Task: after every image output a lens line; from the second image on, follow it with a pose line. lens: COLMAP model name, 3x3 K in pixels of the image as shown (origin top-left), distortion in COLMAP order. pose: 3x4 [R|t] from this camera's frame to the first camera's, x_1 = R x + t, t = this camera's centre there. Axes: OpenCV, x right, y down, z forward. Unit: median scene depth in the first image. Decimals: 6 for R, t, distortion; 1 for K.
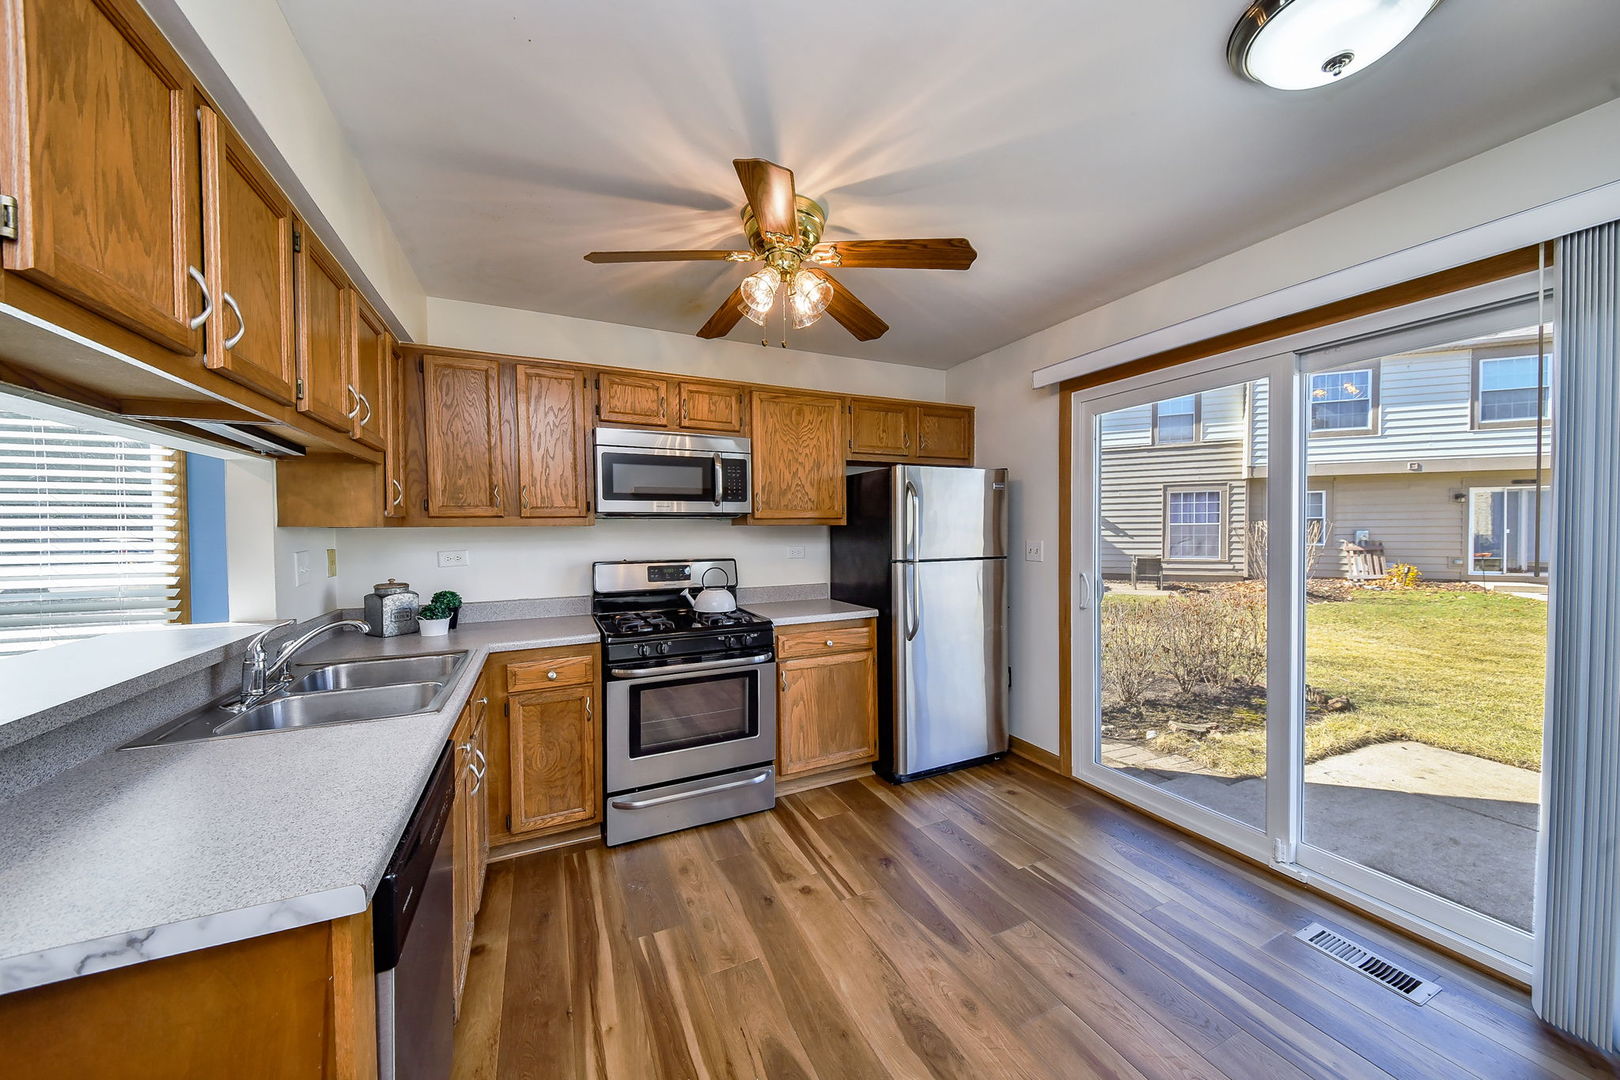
lens RADIAL K [[569.3, 0, 815.3], [0, 569.3, 534.8], [0, 0, 1]] dist [0.003692, -0.000296]
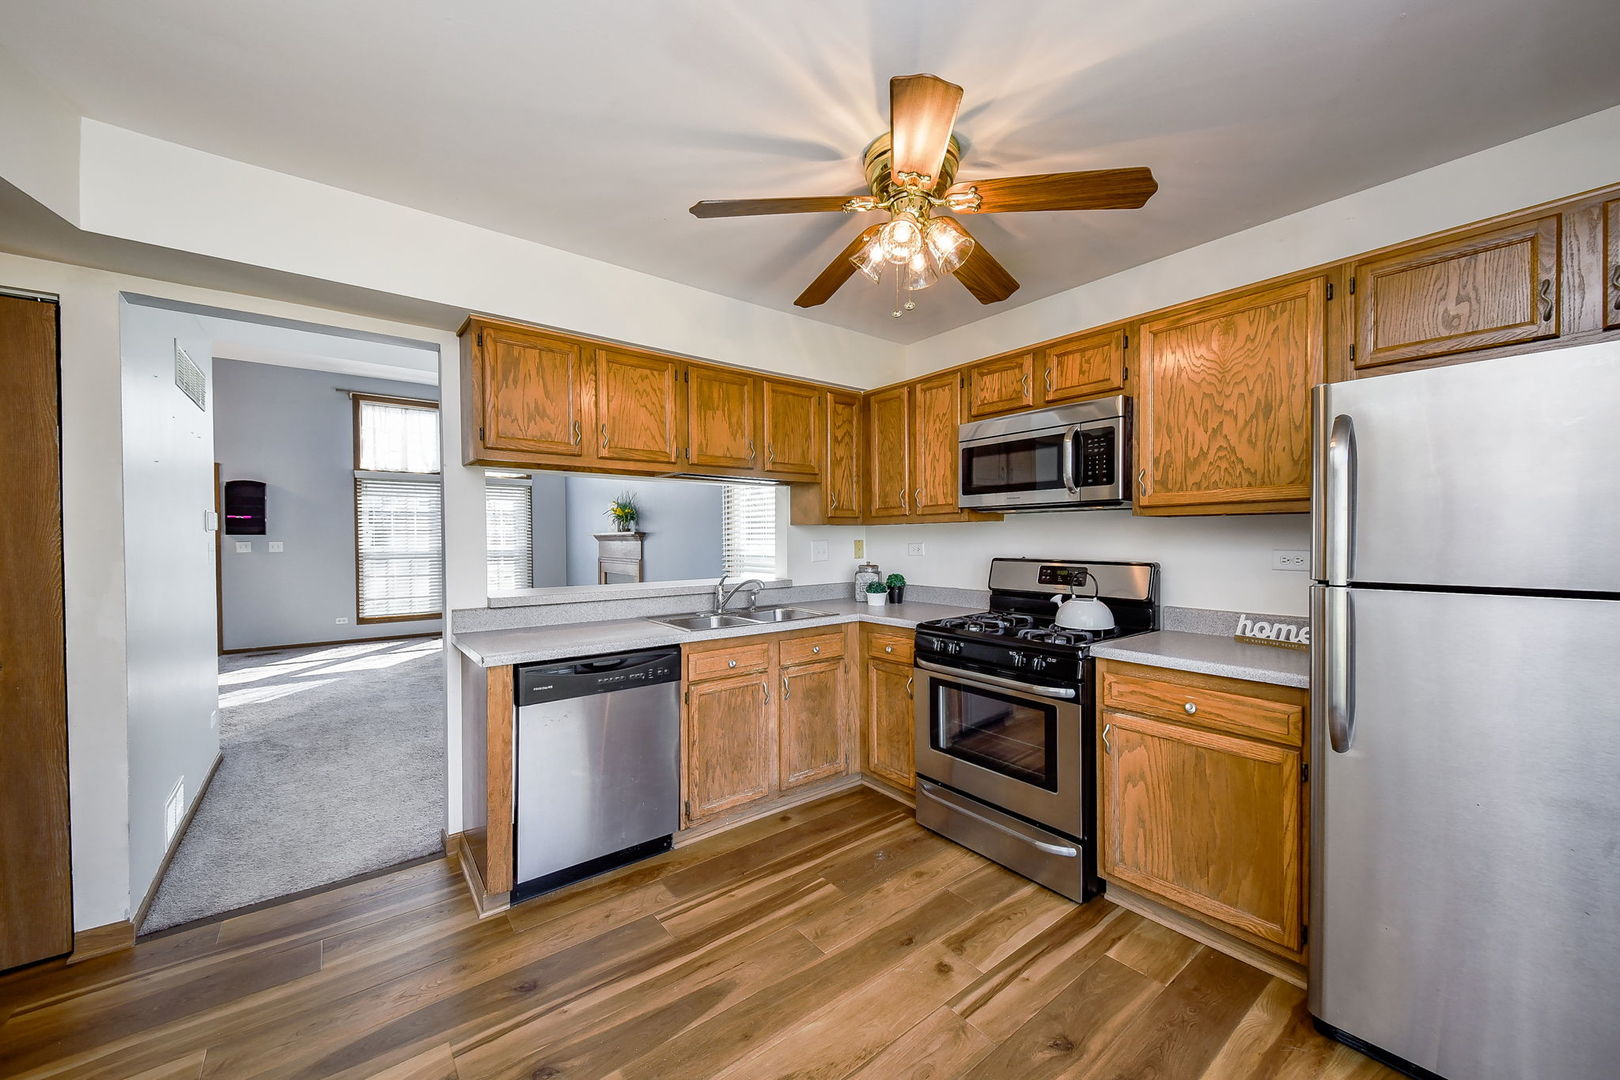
lens RADIAL K [[603.5, 0, 808.5], [0, 603.5, 543.1], [0, 0, 1]] dist [0.002542, -0.000273]
pose [[0.211377, 0.019417, -0.977212, 0.606623], [-0.001182, 0.999807, 0.019610, 0.002312], [0.977404, -0.002990, 0.211359, 0.498814]]
